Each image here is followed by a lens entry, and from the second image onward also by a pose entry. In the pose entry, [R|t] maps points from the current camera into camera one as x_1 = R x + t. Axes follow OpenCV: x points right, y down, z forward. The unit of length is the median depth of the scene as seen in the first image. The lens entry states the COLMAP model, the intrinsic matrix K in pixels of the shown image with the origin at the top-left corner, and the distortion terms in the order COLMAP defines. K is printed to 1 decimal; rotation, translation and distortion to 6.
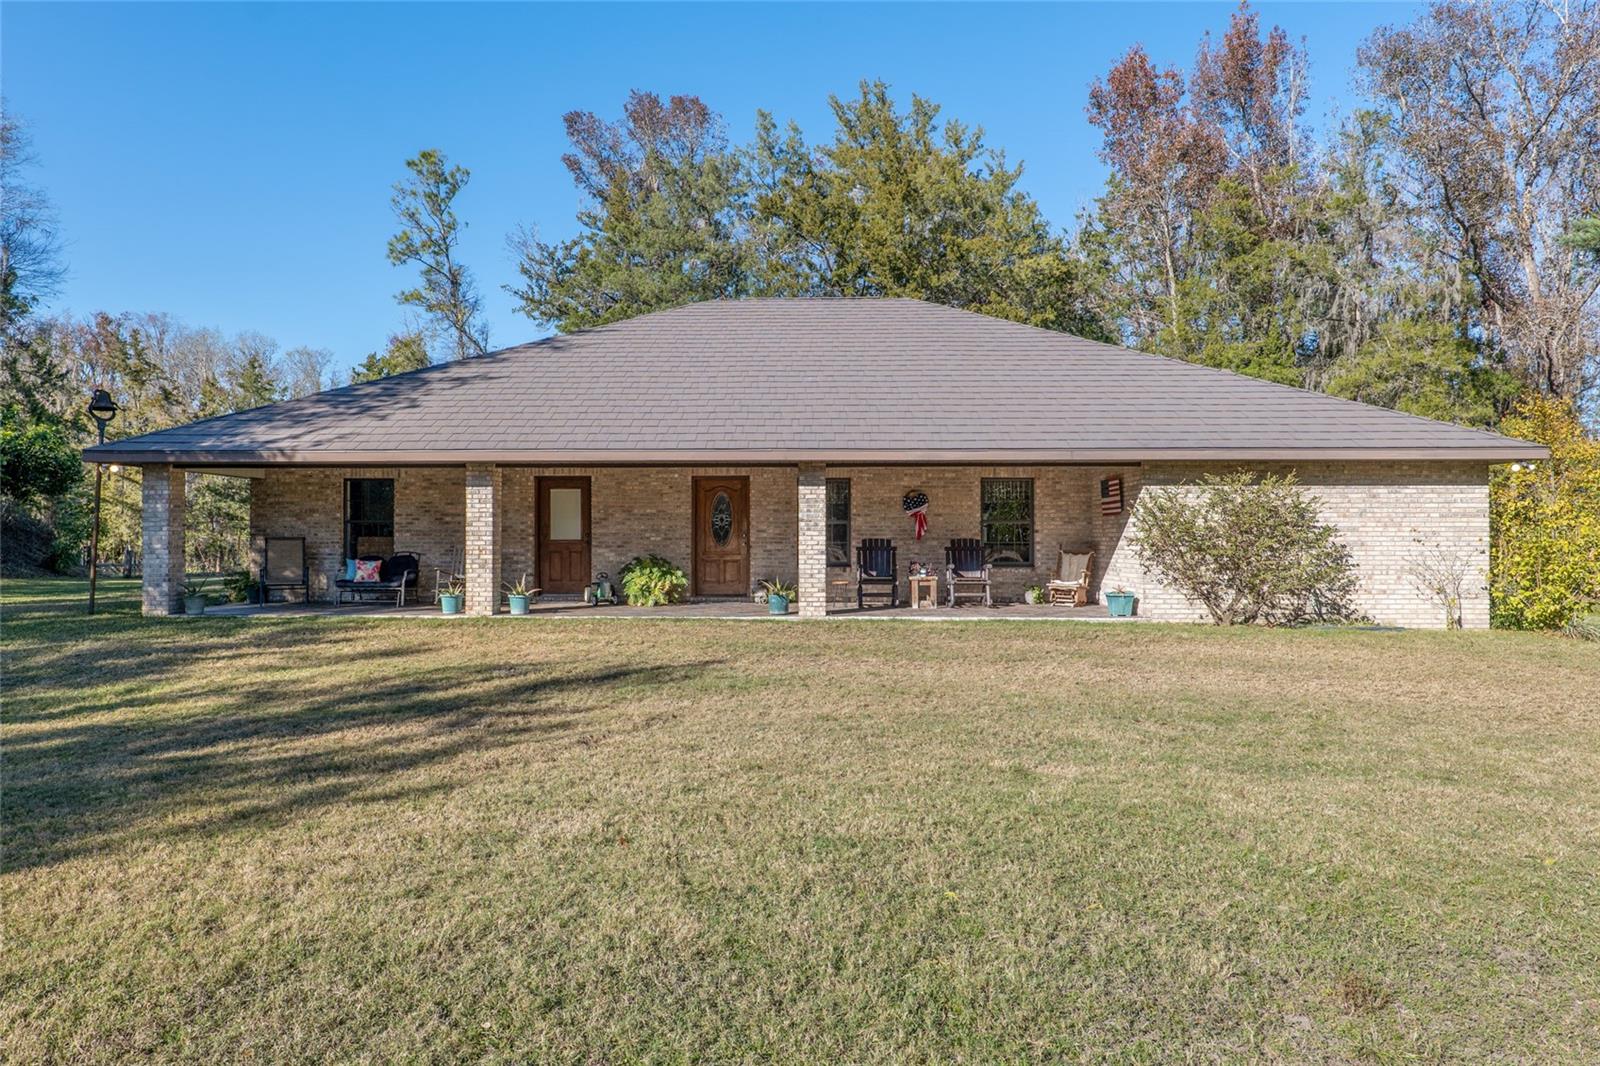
lens RADIAL K [[1012.6, 0, 800.0], [0, 1012.6, 533.0], [0, 0, 1]] dist [-0.004072, -0.000159]
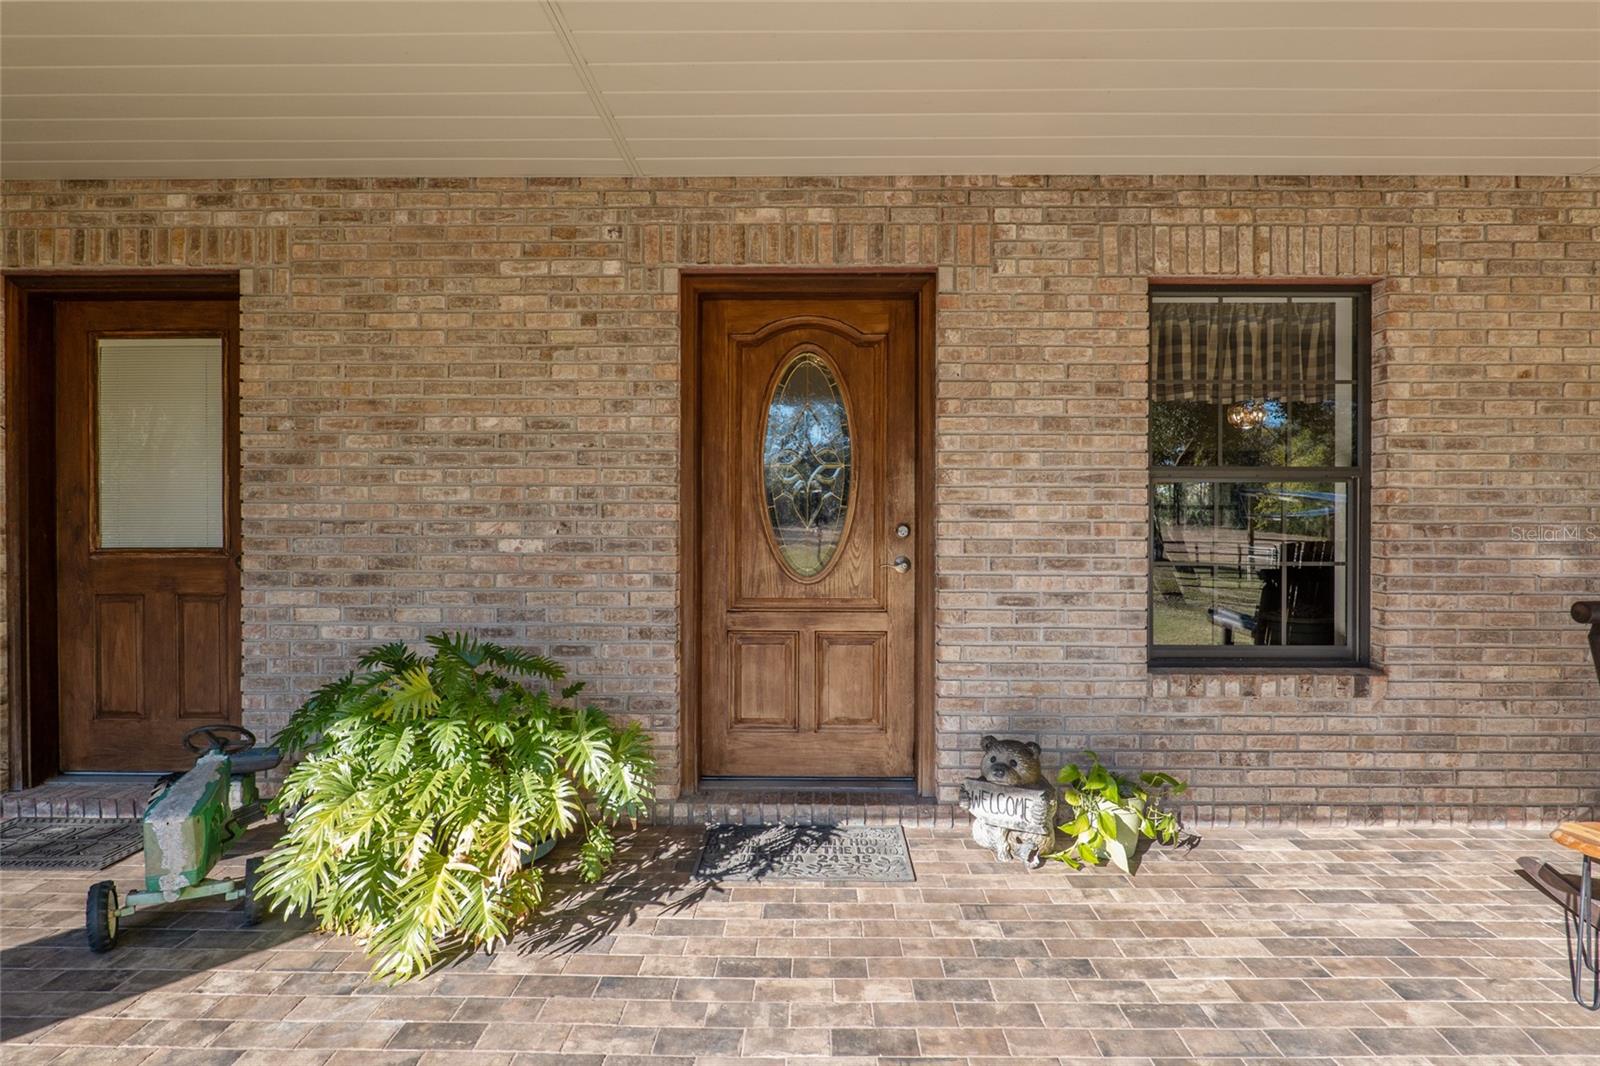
lens RADIAL K [[789.2, 0, 800.0], [0, 789.2, 533.0], [0, 0, 1]] dist [-0.000962, -0.000094]
pose [[0.999996, 0.001616, 0.002296, -0.081070], [-0.001645, 0.999914, 0.013016, 0.000318], [-0.002275, -0.013019, 0.999913, 0.827314]]
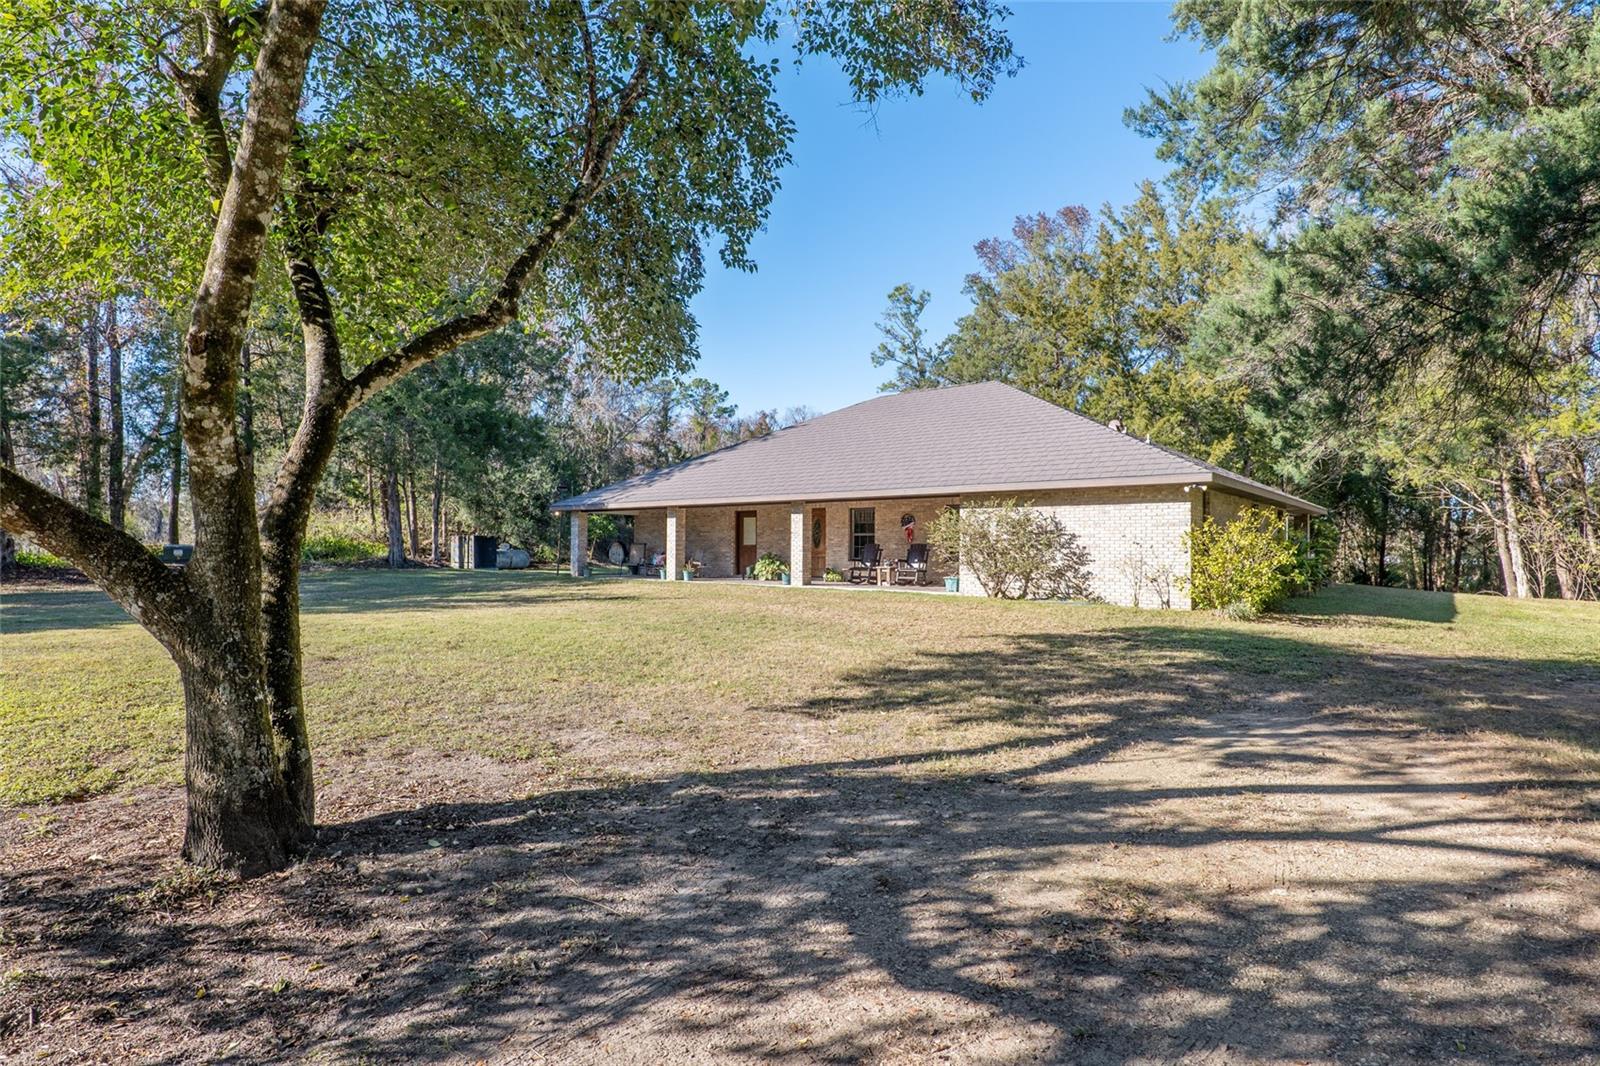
lens RADIAL K [[834.3, 0, 800.0], [0, 834.3, 533.0], [0, 0, 1]] dist [0.000233, -0.000018]
pose [[0.794418, -0.009241, -0.607302, 0.784064], [-0.000817, 0.999867, -0.016284, 0.010284], [0.607371, 0.013432, 0.794304, -0.160496]]
